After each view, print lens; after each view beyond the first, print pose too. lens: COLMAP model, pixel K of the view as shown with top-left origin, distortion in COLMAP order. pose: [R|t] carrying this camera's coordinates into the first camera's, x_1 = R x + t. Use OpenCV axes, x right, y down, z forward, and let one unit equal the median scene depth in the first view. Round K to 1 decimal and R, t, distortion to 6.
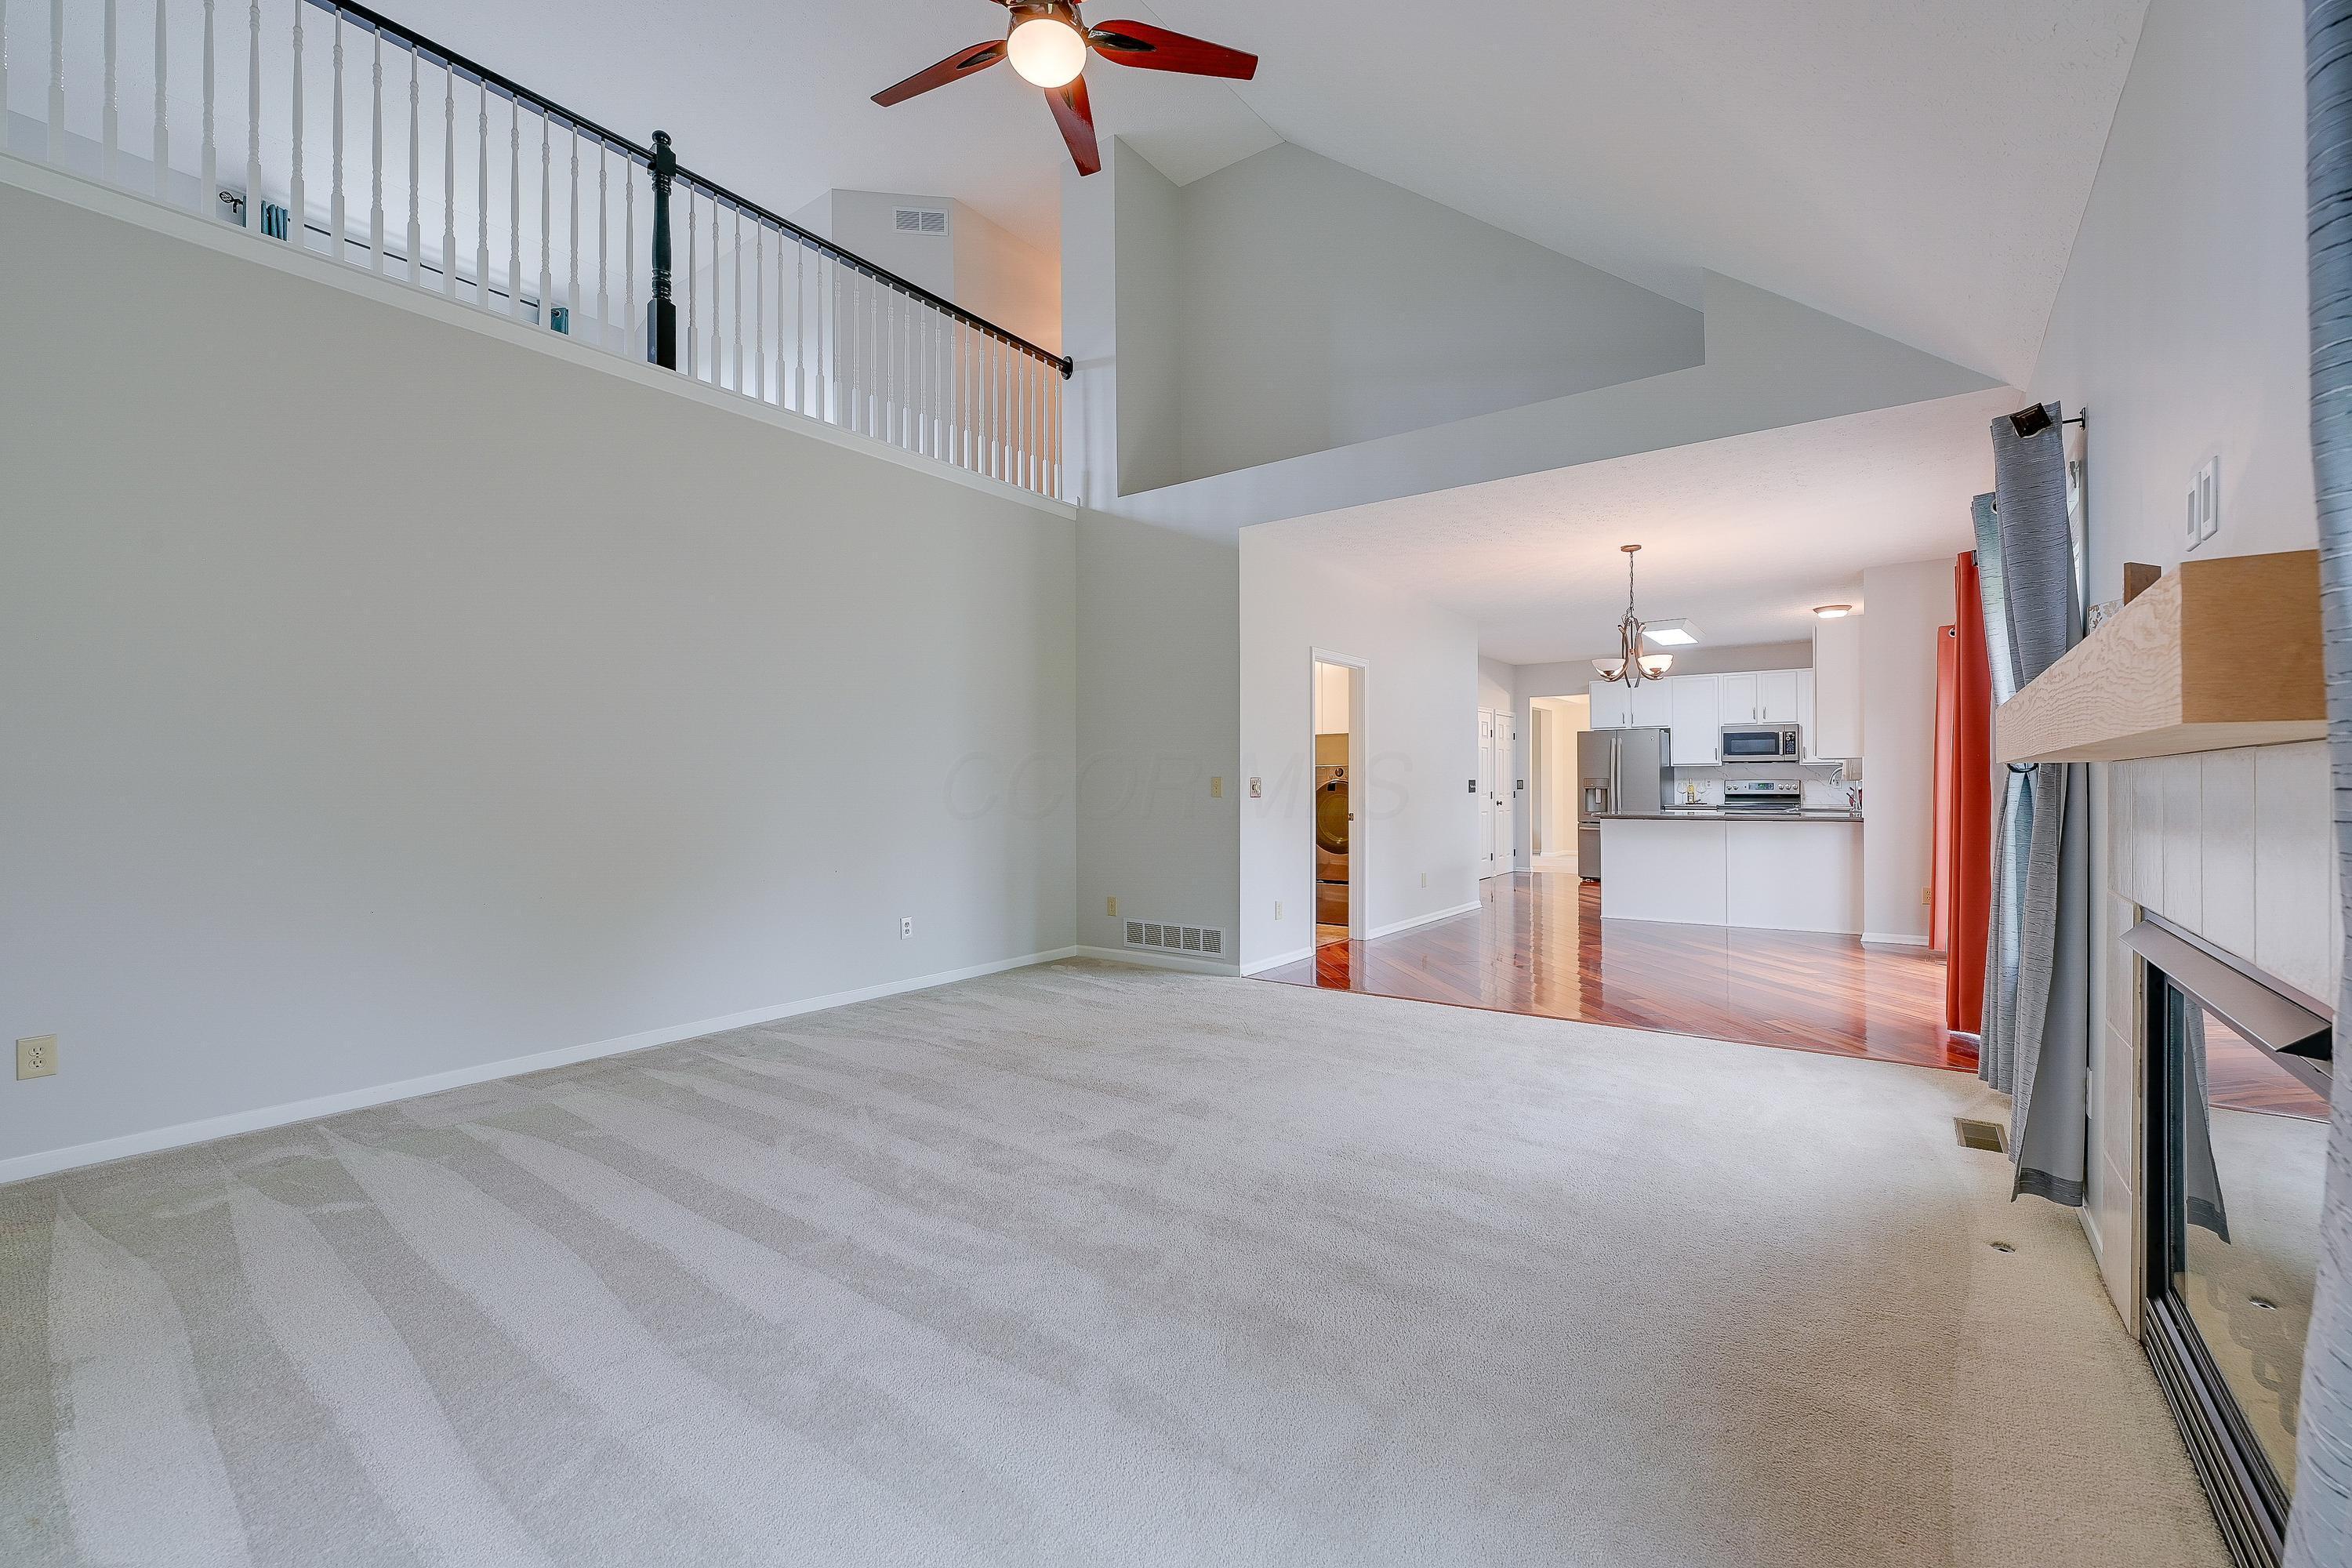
lens RADIAL K [[996.1, 0, 1186.4], [0, 996.1, 778.2], [0, 0, 1]] dist [-0.001601, -0.000052]
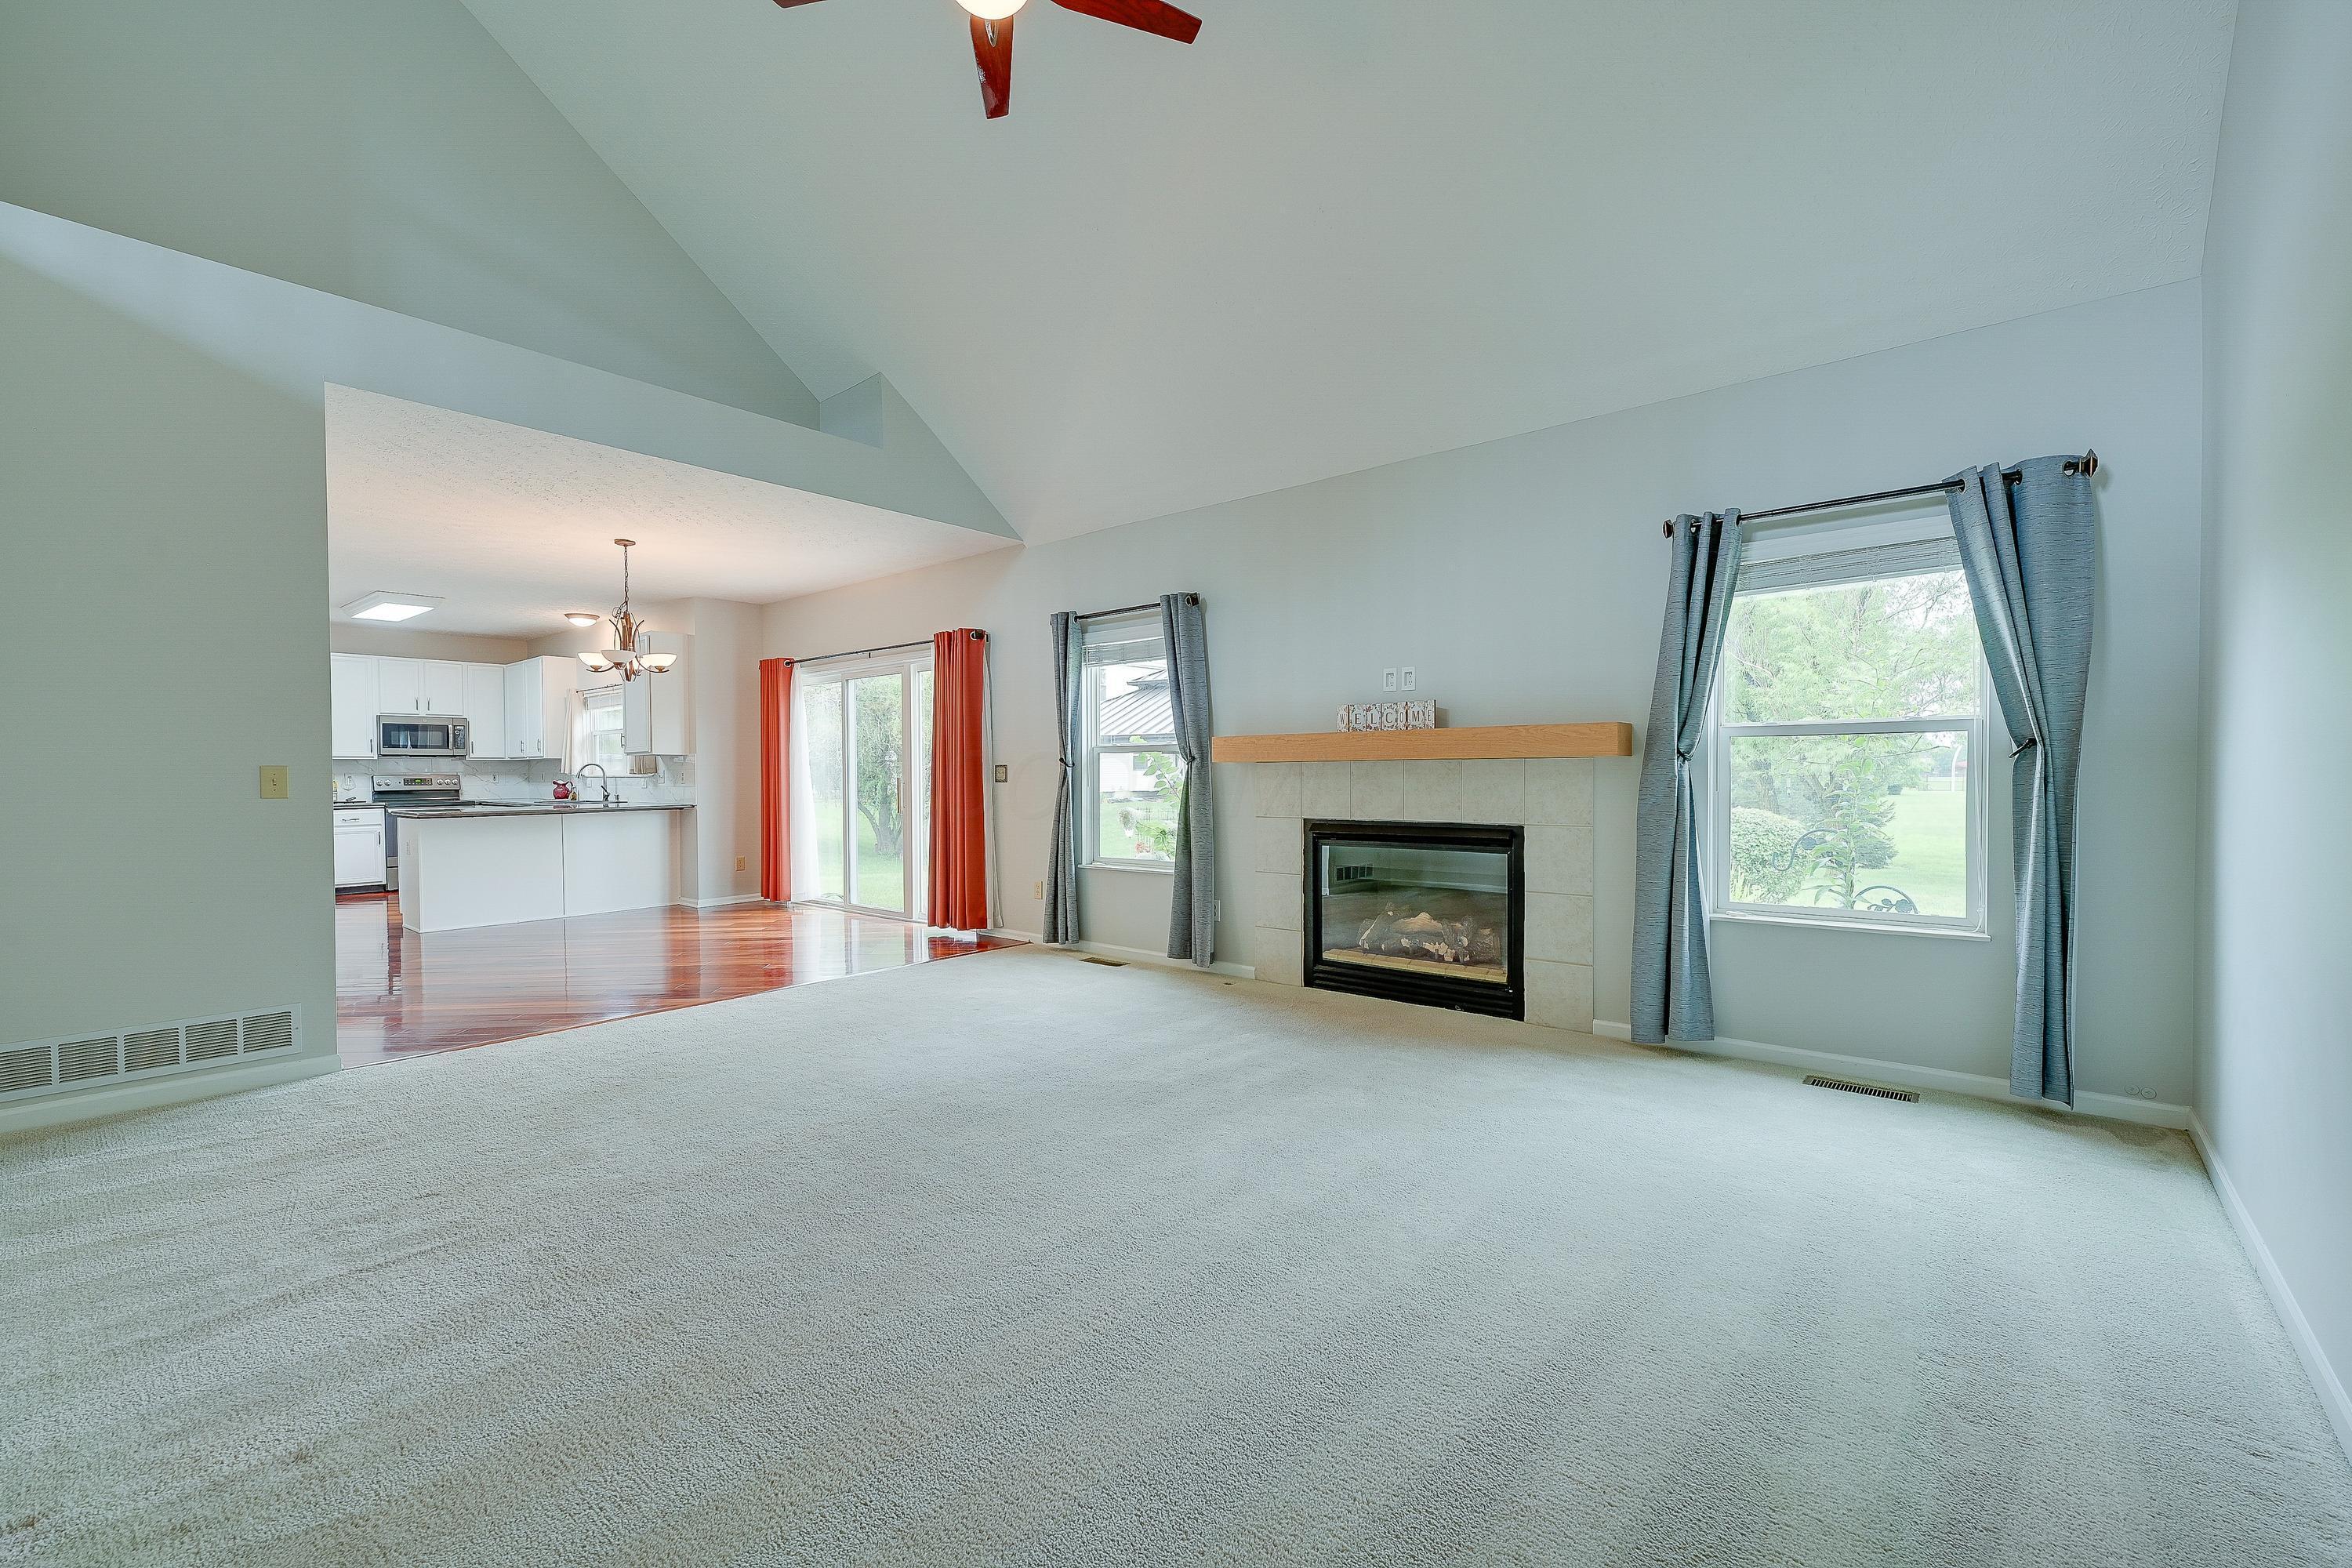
lens RADIAL K [[992.3, 0, 1170.8], [0, 992.3, 787.4], [0, 0, 1]] dist [0.000903, 0.000138]
pose [[0.080344, -0.011364, 0.996702, -0.302587], [-0.000897, 0.999934, 0.011474, 0.002289], [-0.996767, -0.001816, 0.080328, 0.217544]]
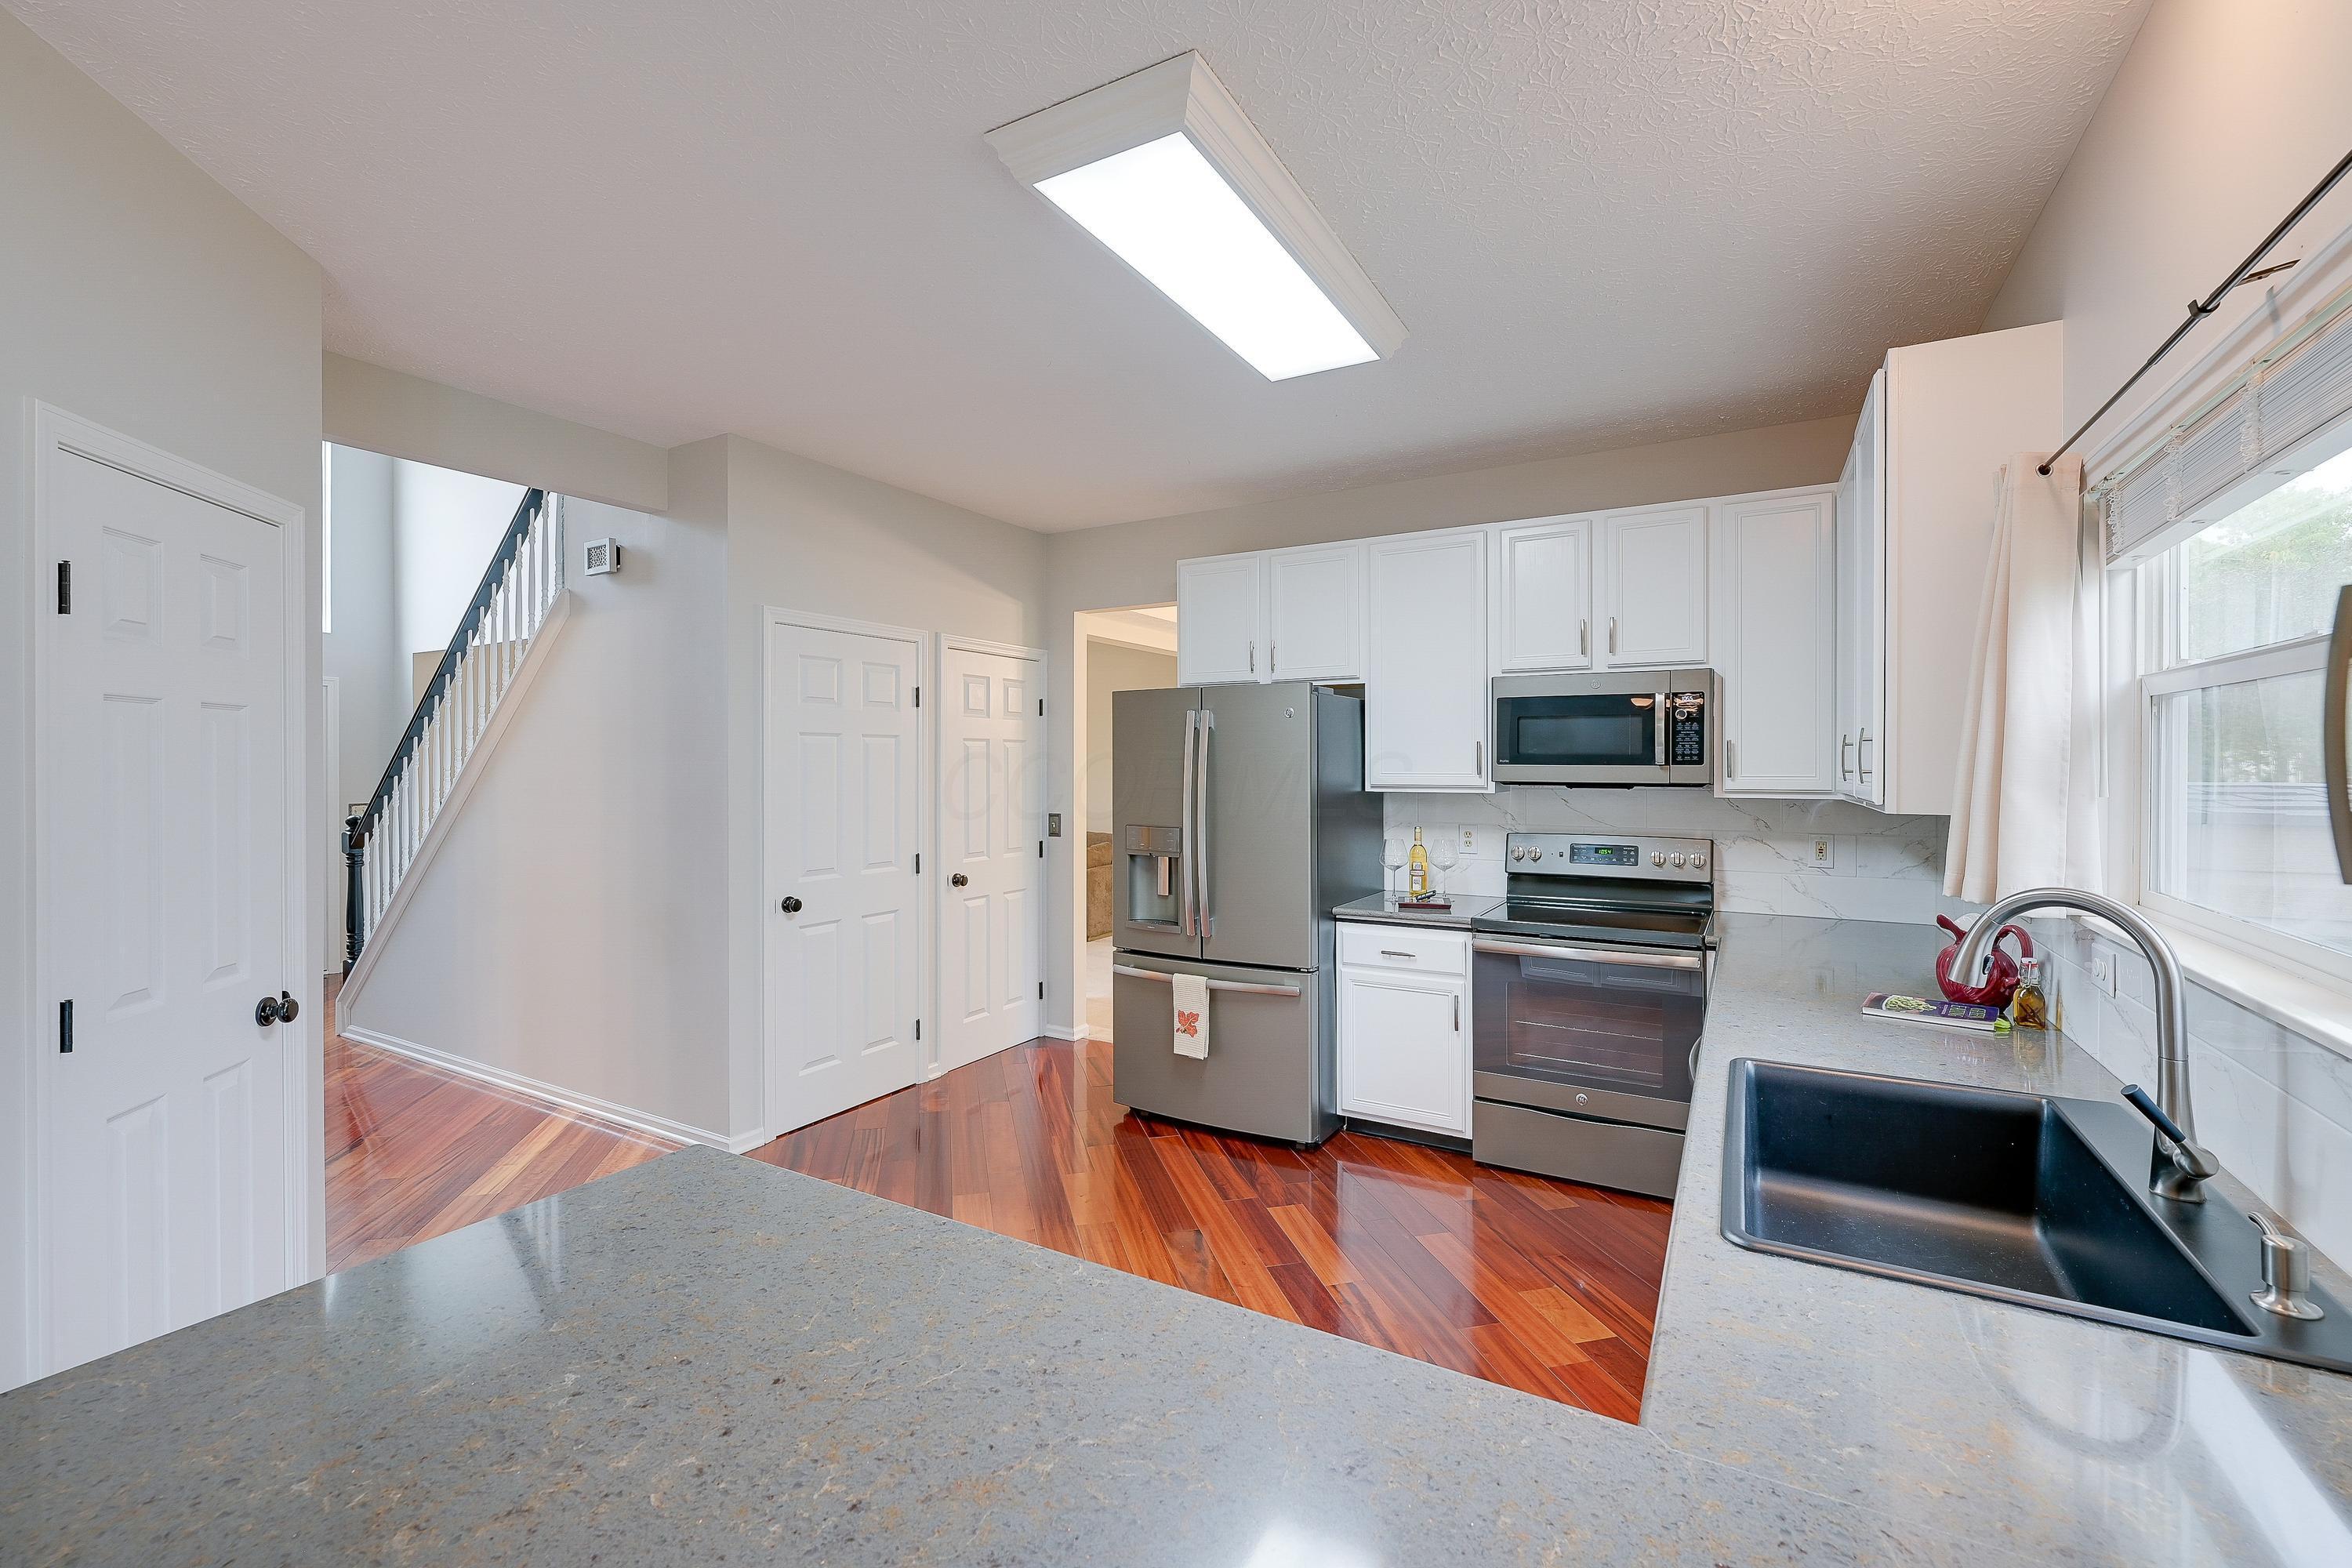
lens RADIAL K [[996.1, 0, 1186.4], [0, 996.1, 778.2], [0, 0, 1]] dist [-0.001601, -0.000052]
pose [[0.994701, 0.001616, 0.102798, 0.402843], [-0.003433, 0.999841, 0.017505, -0.023830], [-0.102753, -0.017765, 0.994548, 0.679892]]
